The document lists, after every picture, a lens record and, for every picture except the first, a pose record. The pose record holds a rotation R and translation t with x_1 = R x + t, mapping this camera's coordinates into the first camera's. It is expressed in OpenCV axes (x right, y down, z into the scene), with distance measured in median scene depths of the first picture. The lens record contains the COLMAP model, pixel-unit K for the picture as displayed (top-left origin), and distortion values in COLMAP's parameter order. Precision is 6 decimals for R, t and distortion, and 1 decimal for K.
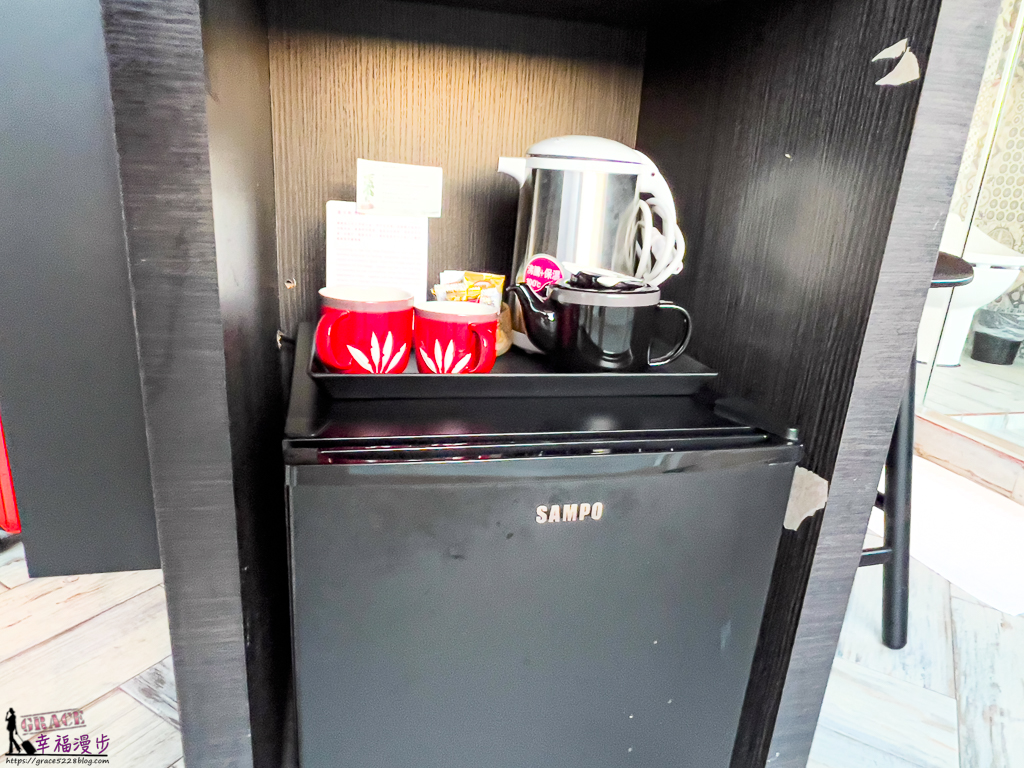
lens RADIAL K [[667.9, 0, 510.5], [0, 667.9, 386.4], [0, 0, 1]] dist [0.034578, 0.001883]
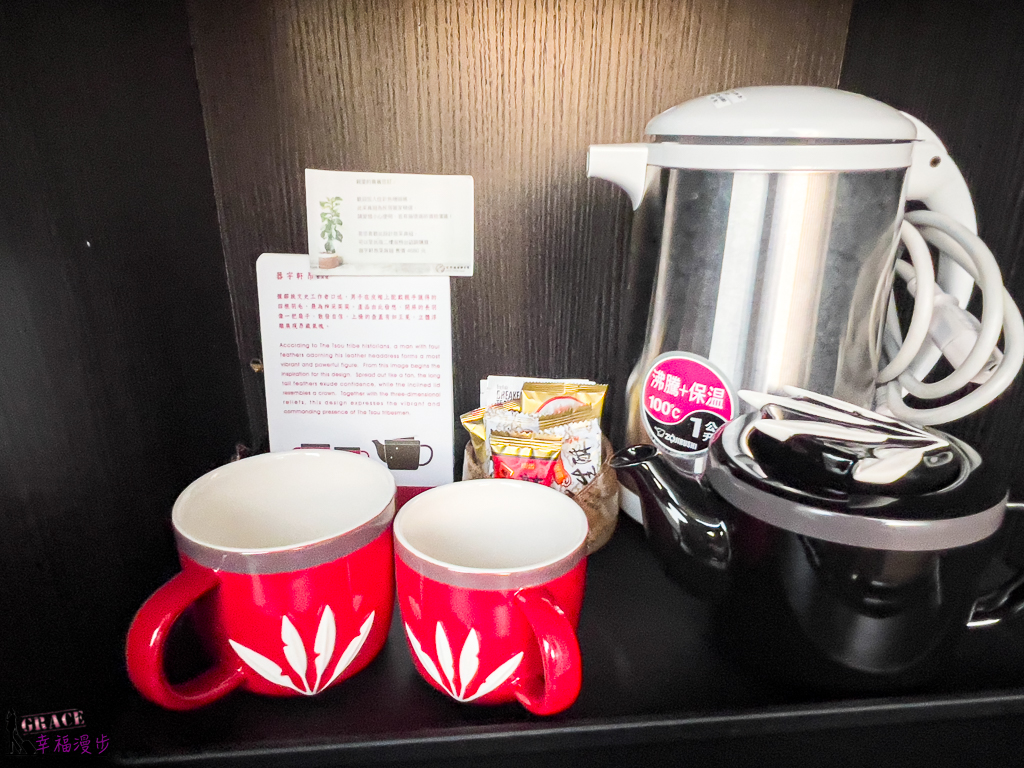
lens RADIAL K [[667.9, 0, 511.3], [0, 667.9, 382.2], [0, 0, 1]] dist [0.034578, 0.001883]
pose [[0.988718, -0.011251, -0.149367, -0.002280], [0.018750, 0.998628, 0.048886, -0.199298], [0.148612, -0.051135, 0.987573, 0.511325]]
